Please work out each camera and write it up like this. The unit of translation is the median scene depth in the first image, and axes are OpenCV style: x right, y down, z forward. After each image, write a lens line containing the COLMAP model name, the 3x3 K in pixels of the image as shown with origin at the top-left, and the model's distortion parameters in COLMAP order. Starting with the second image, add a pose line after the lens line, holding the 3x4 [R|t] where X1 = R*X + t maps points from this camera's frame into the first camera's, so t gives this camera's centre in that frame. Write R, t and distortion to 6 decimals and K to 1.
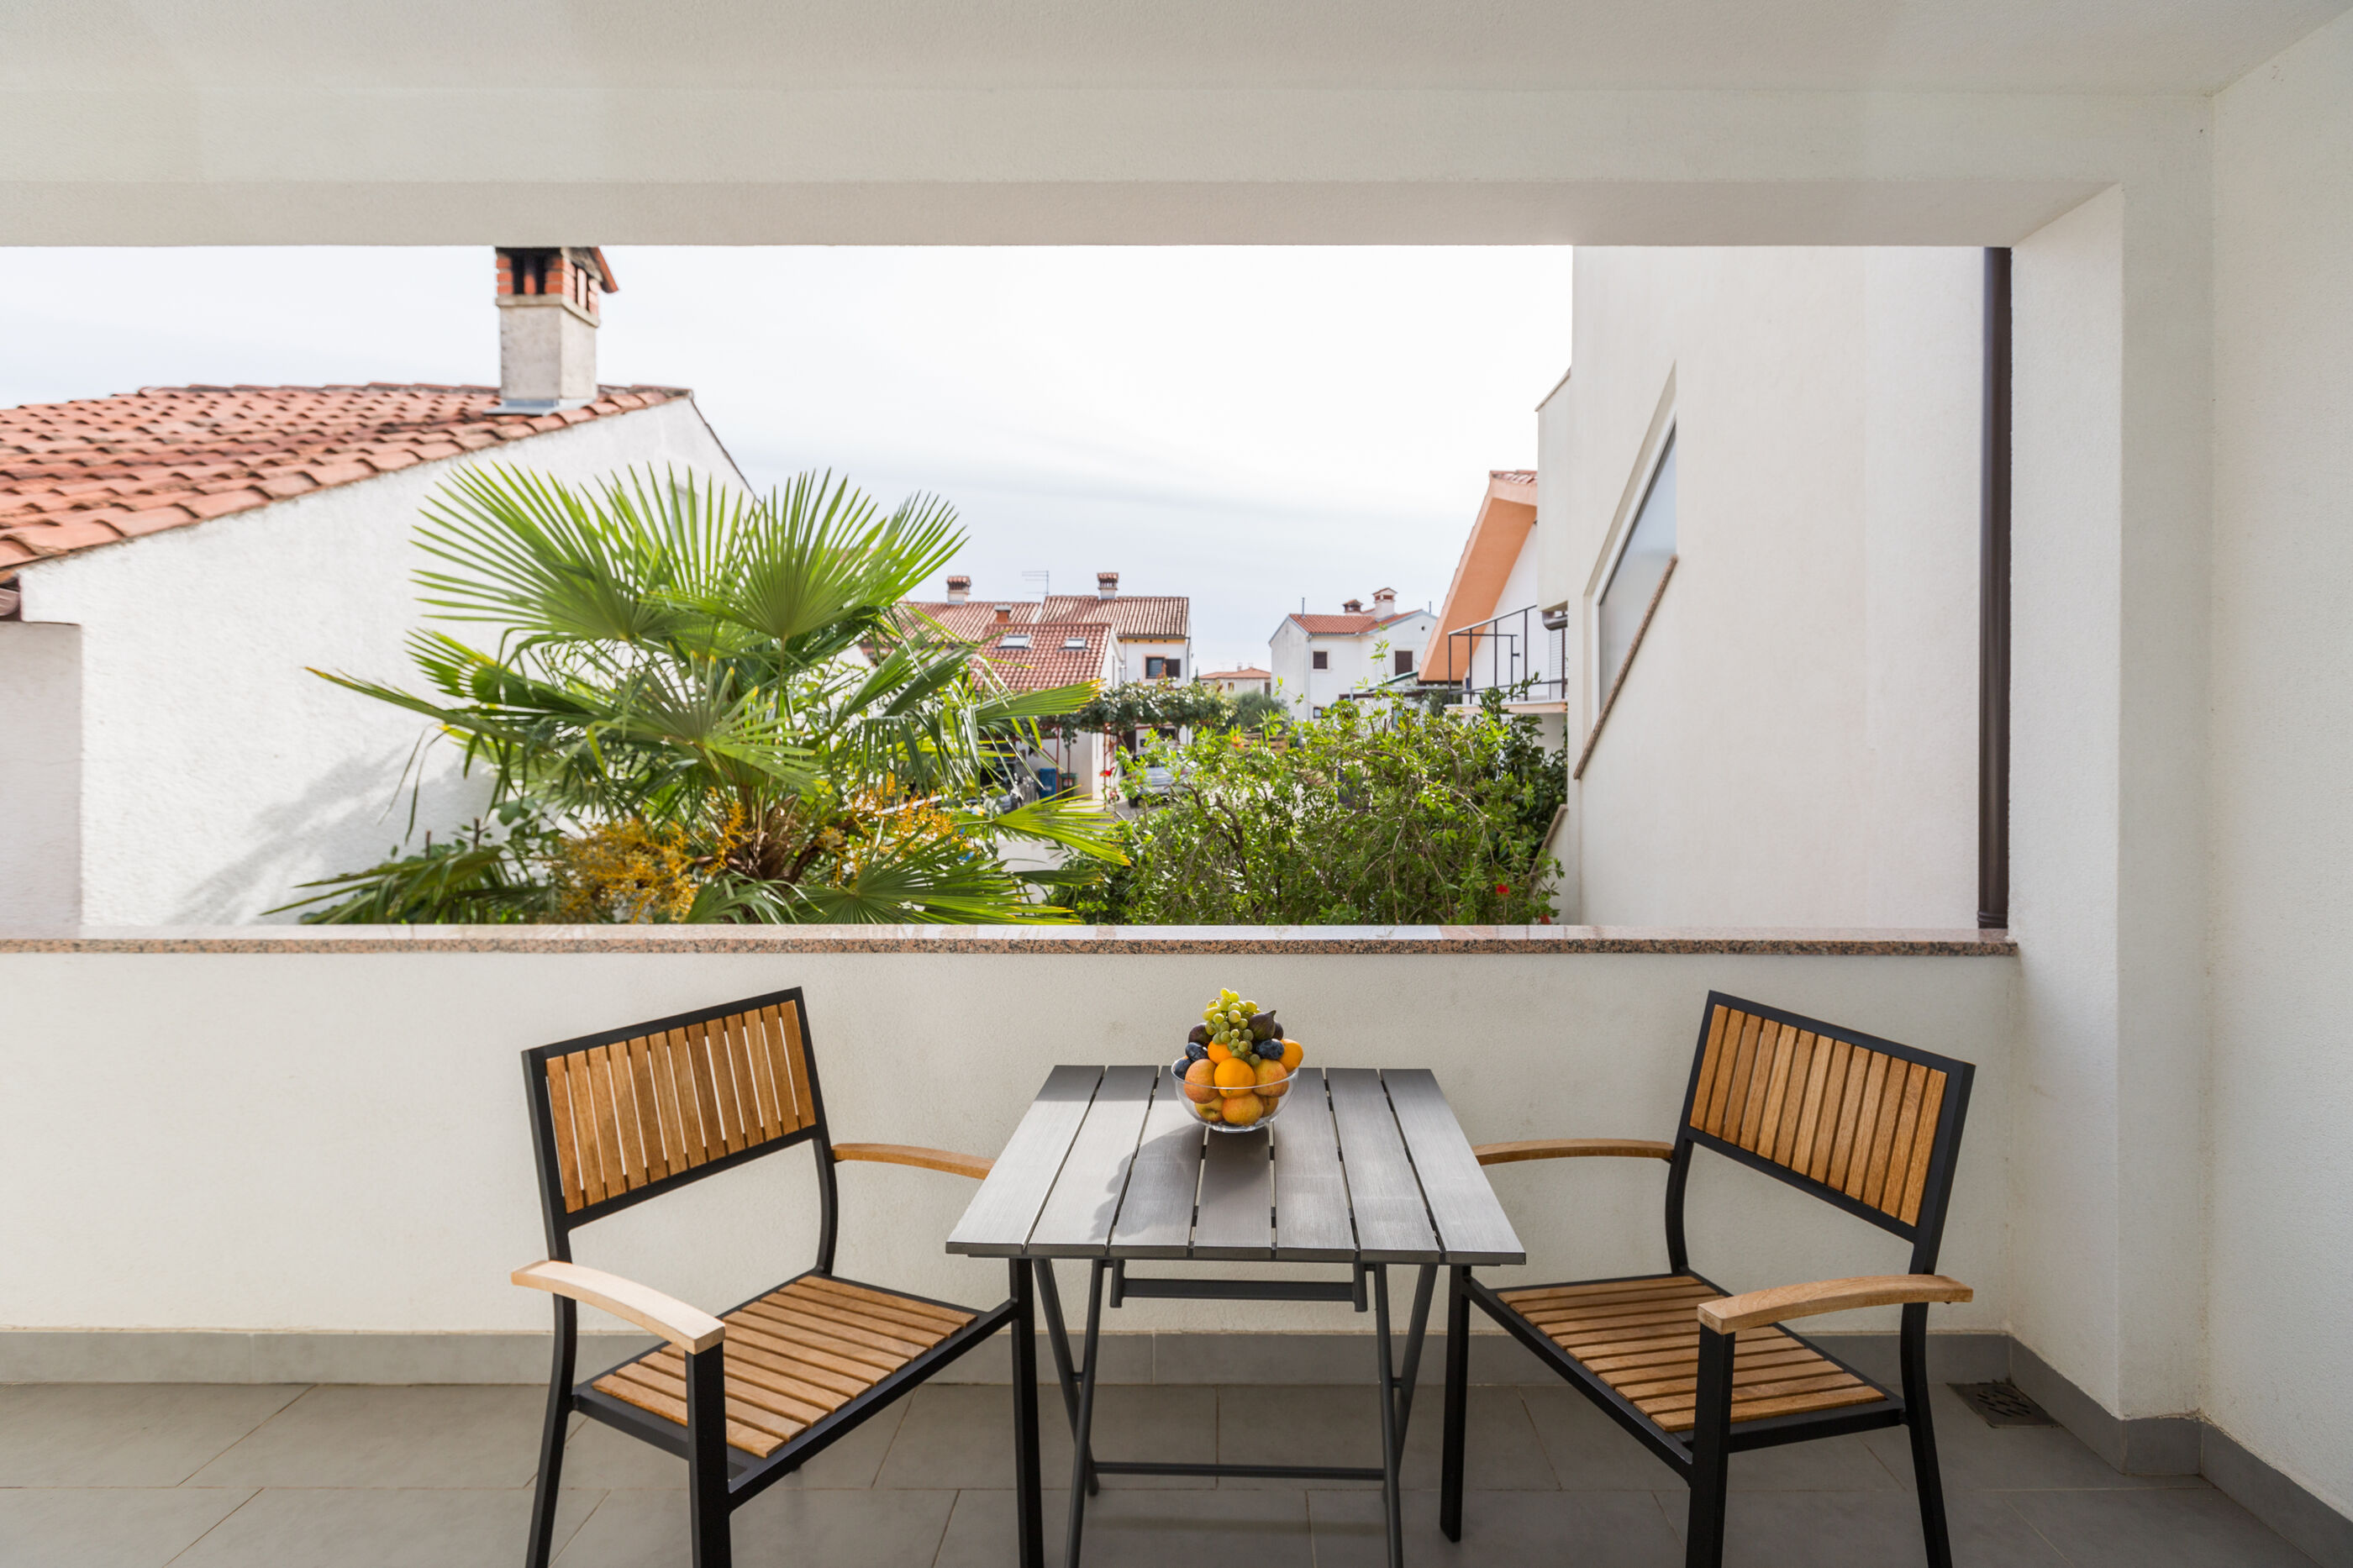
lens RADIAL K [[1072.3, 0, 1170.7], [0, 1072.3, 754.9], [0, 0, 1]] dist [-0.001429, 0.000143]
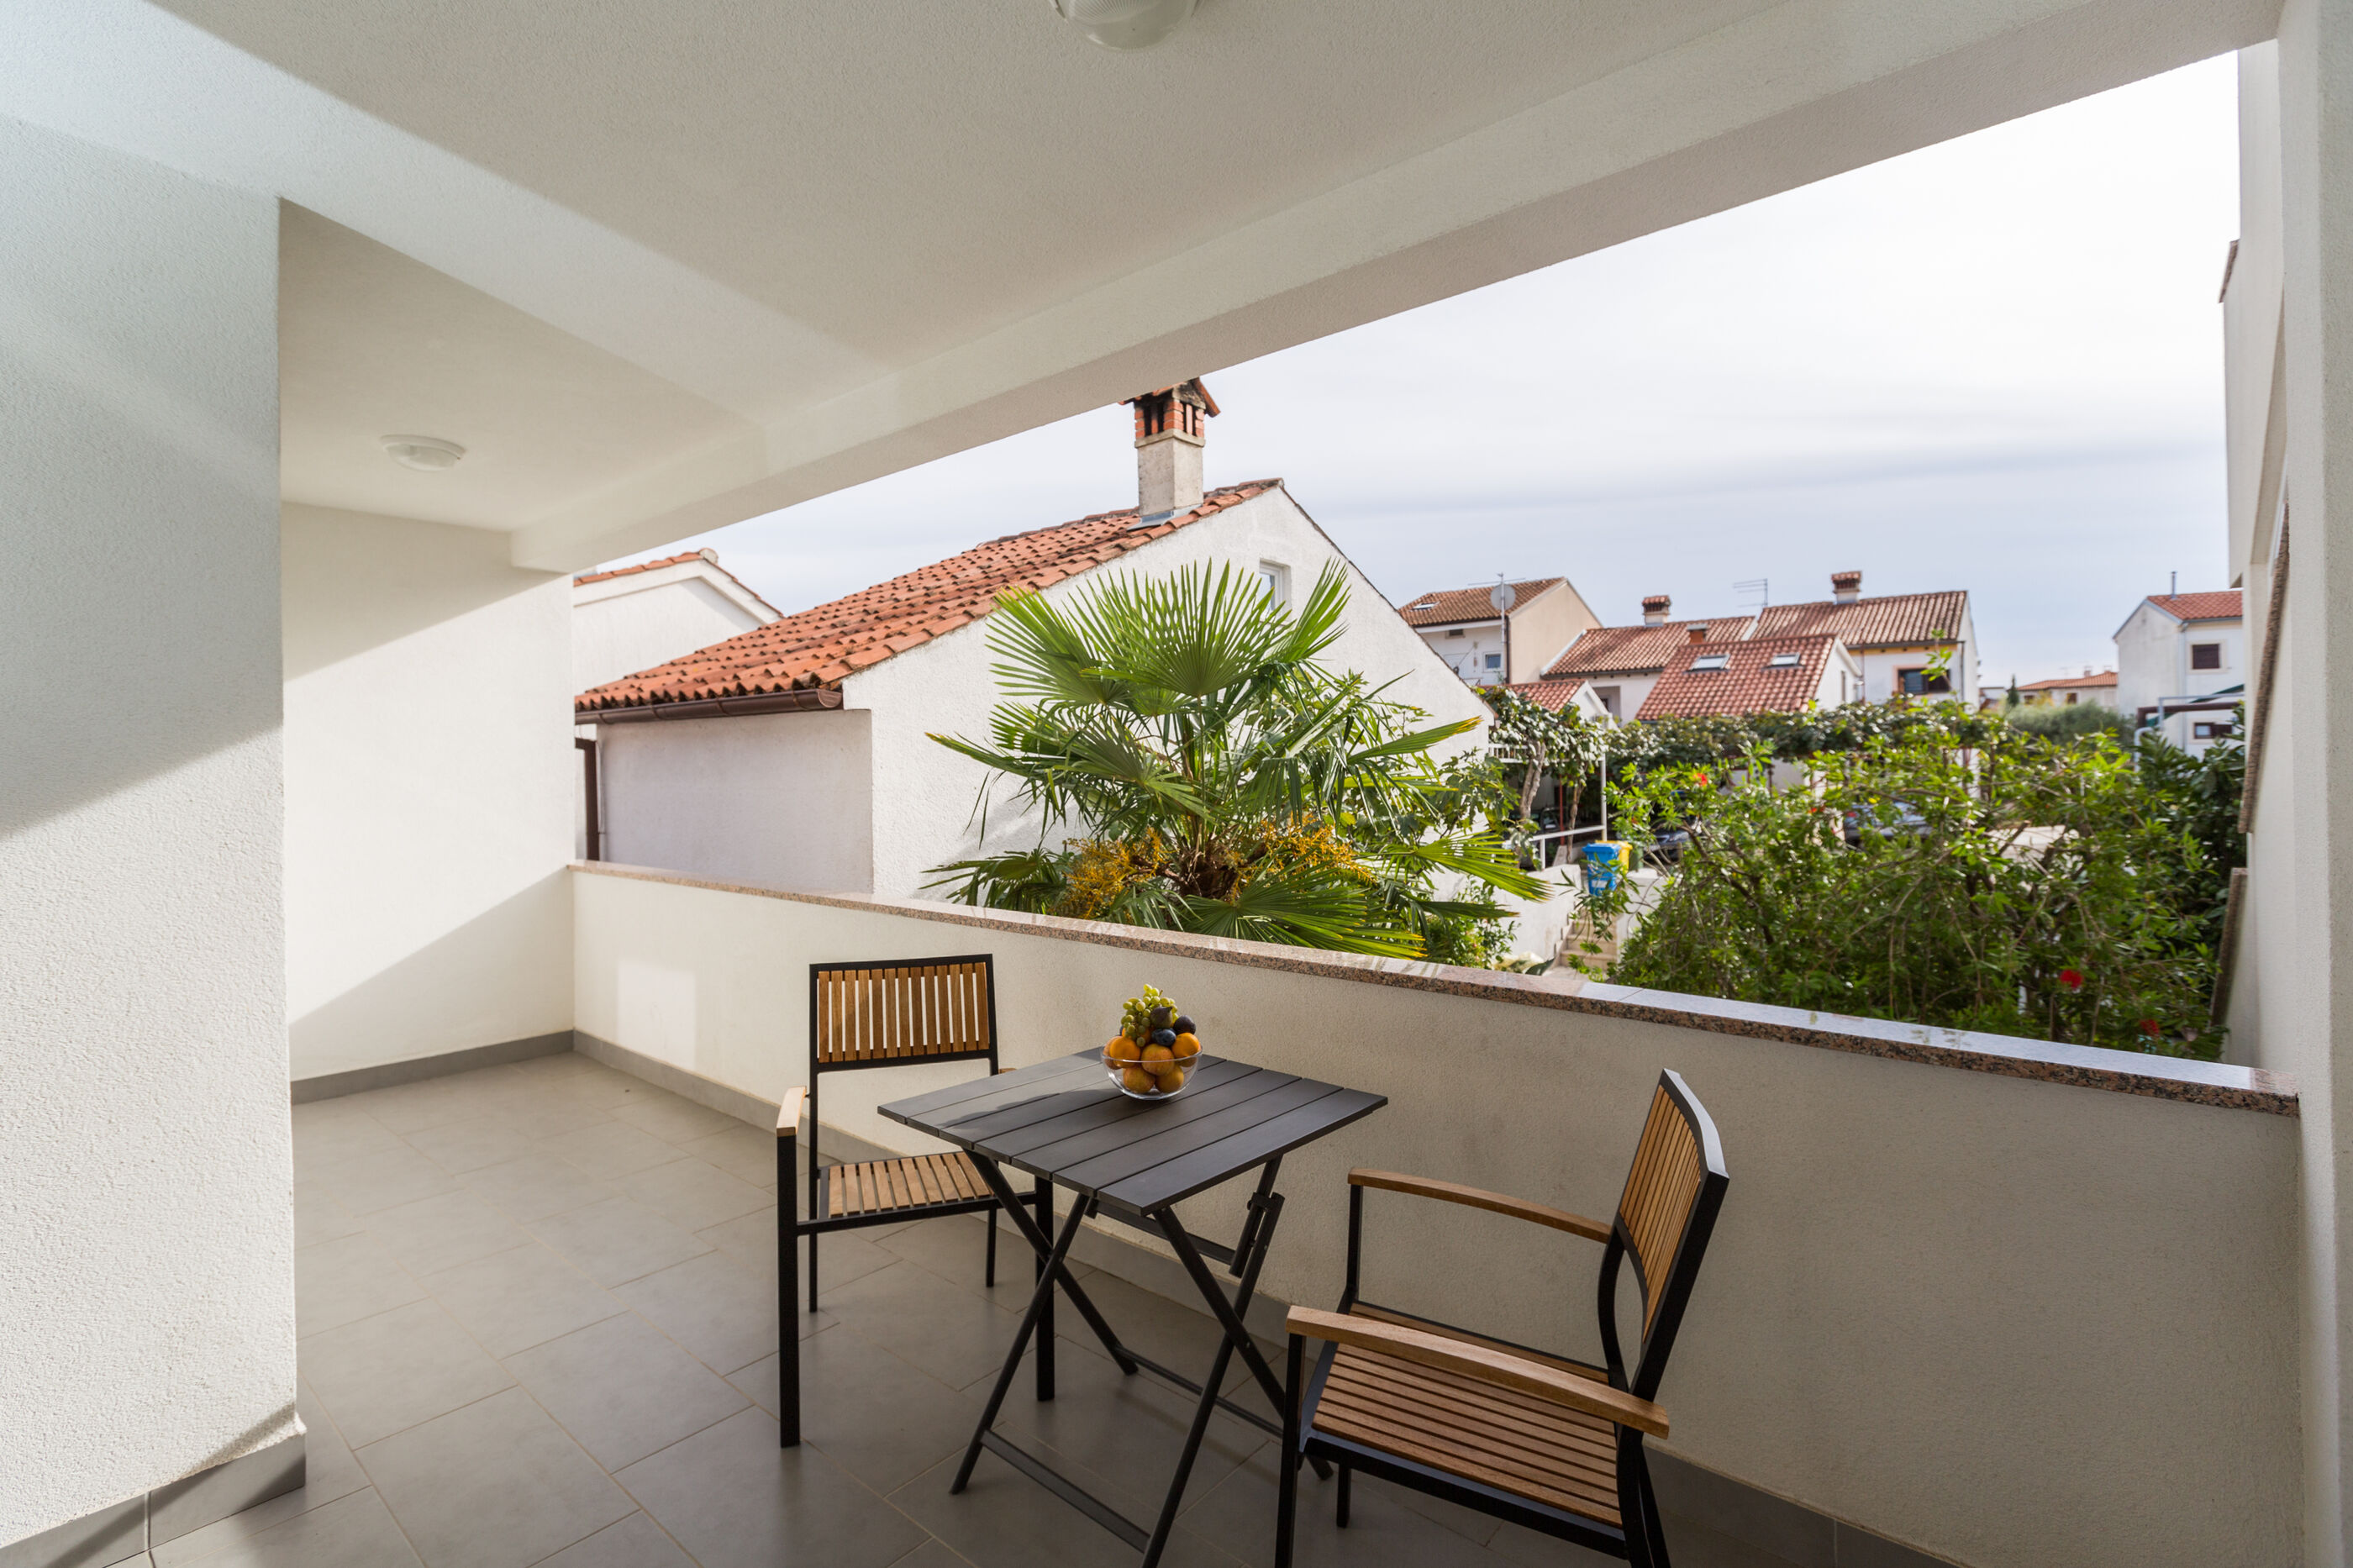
lens RADIAL K [[1070.9, 0, 1136.7], [0, 1070.9, 776.4], [0, 0, 1]] dist [-0.003252, 0.000280]
pose [[0.748009, -0.001482, -0.663687, 0.246354], [-0.004446, 0.999964, -0.007244, -0.004102], [0.663674, 0.008370, 0.747975, 0.016873]]
